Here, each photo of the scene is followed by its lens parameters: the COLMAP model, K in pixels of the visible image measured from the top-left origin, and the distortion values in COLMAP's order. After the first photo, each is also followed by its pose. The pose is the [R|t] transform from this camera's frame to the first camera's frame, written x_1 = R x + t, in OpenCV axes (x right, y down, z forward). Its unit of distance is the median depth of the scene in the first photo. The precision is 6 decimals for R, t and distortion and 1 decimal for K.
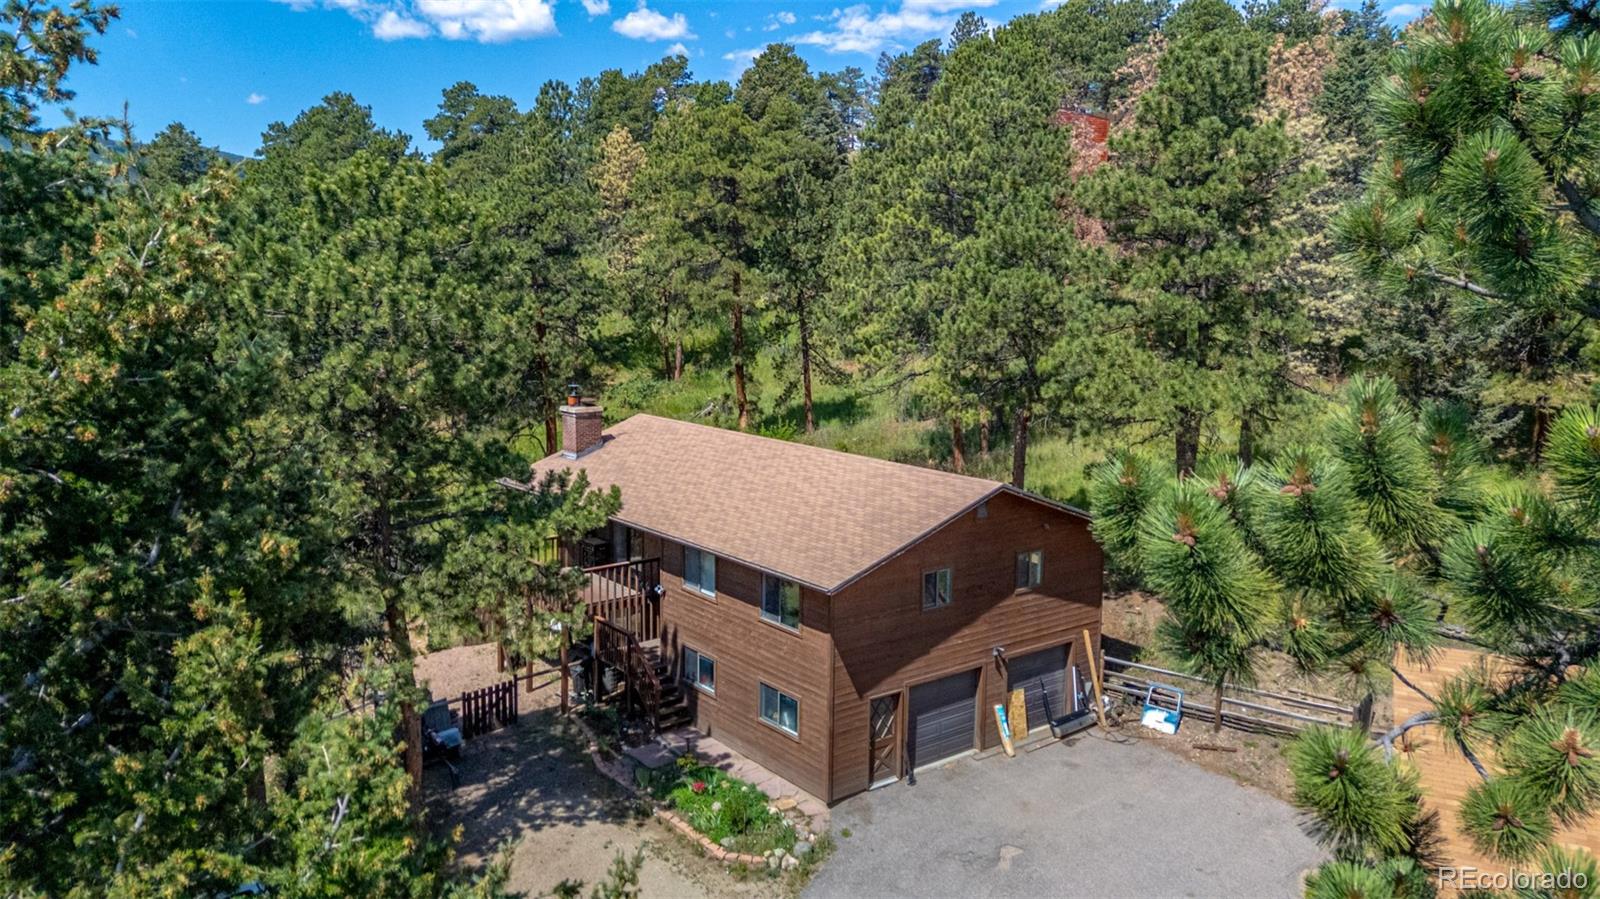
lens RADIAL K [[1115.2, 0, 756.6], [0, 1115.2, 425.2], [0, 0, 1]] dist [0.005448, 0.000970]
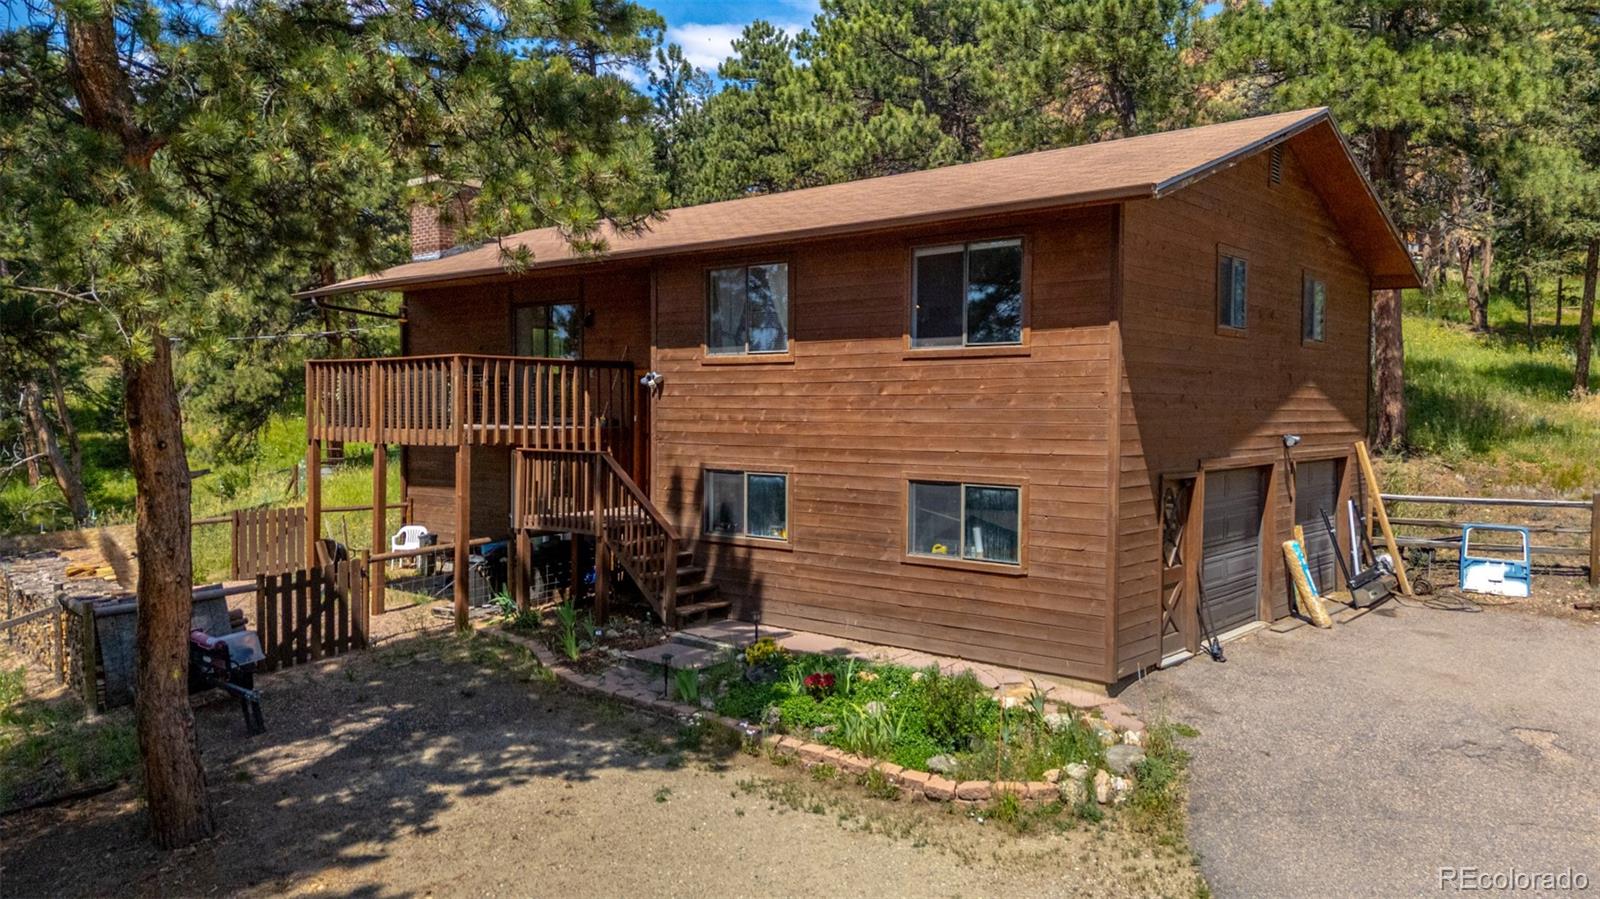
lens RADIAL K [[1169.2, 0, 800.0], [0, 1169.2, 449.5], [0, 0, 1]] dist [0.078778, -0.000023]
pose [[0.971338, -0.012594, 0.237368, -0.174418], [0.031816, 0.996498, -0.077324, 0.256084], [-0.235563, 0.082659, 0.968337, 0.498087]]
